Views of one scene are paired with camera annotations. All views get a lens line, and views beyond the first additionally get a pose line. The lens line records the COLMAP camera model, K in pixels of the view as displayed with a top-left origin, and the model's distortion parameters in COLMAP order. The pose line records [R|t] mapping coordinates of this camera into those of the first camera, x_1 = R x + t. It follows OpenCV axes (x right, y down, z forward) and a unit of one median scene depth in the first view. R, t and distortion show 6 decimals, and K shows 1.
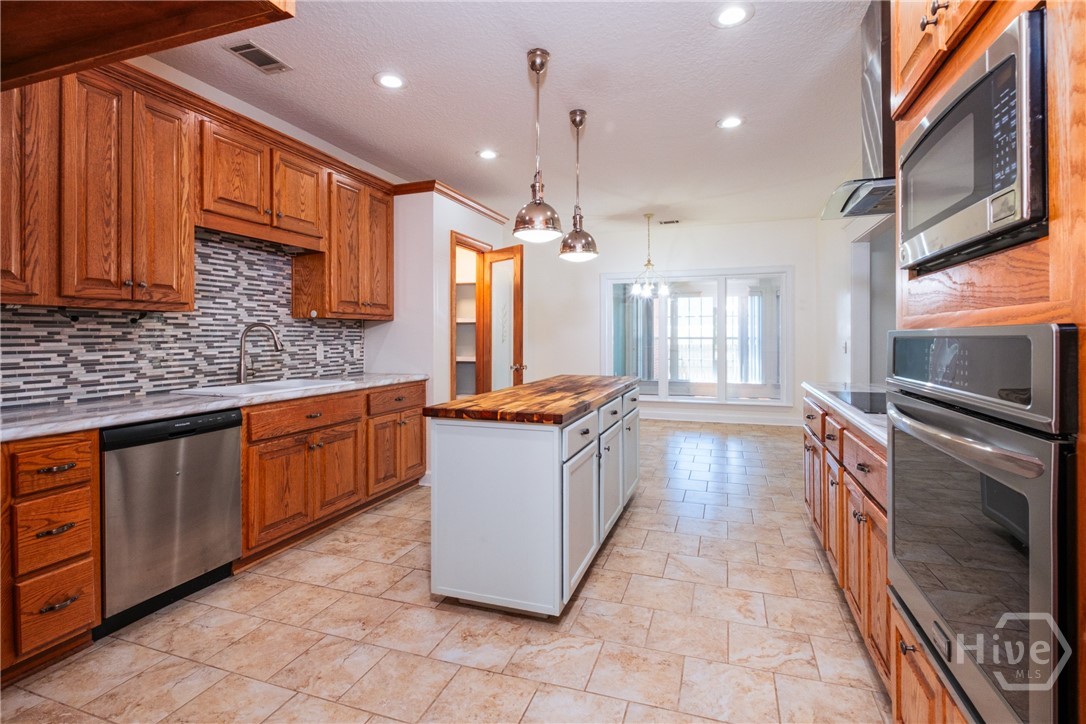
lens RADIAL K [[479.8, 0, 546.7], [0, 479.8, 332.2], [0, 0, 1]] dist [-0.001481, -0.001755]
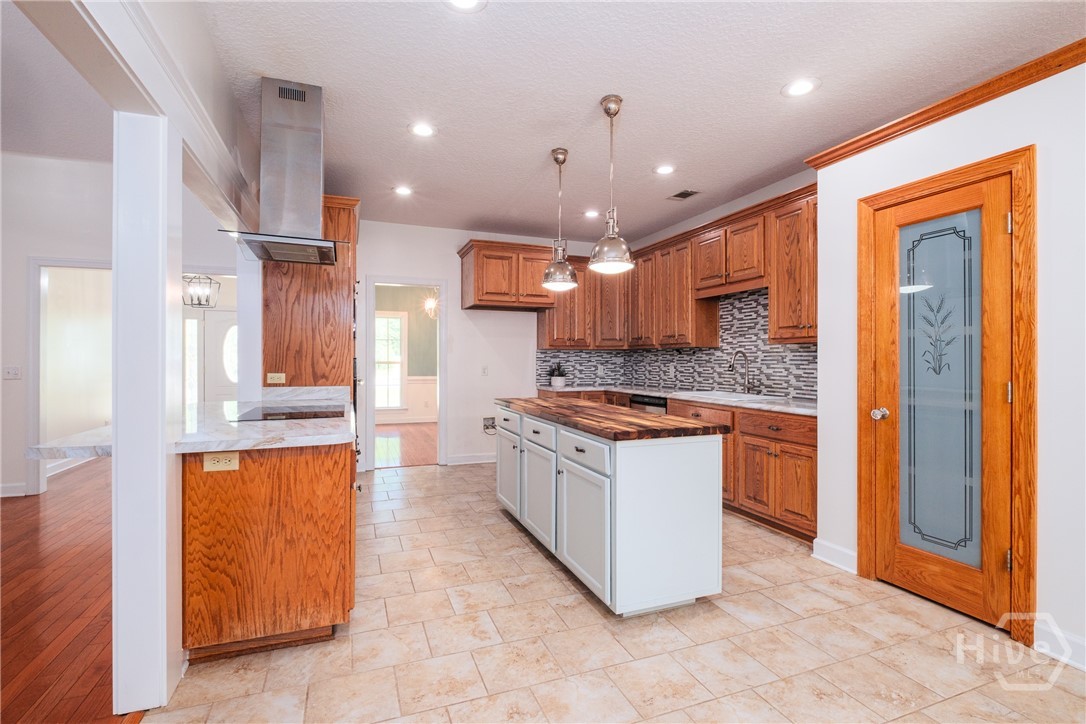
lens RADIAL K [[479.8, 0, 543.5], [0, 479.8, 360.3], [0, 0, 1]] dist [-0.001481, -0.001755]
pose [[-0.738185, 0.004325, -0.674584, 0.797827], [0.008380, 0.999961, -0.002759, 0.007586], [0.674546, -0.007690, -0.738193, 1.690689]]
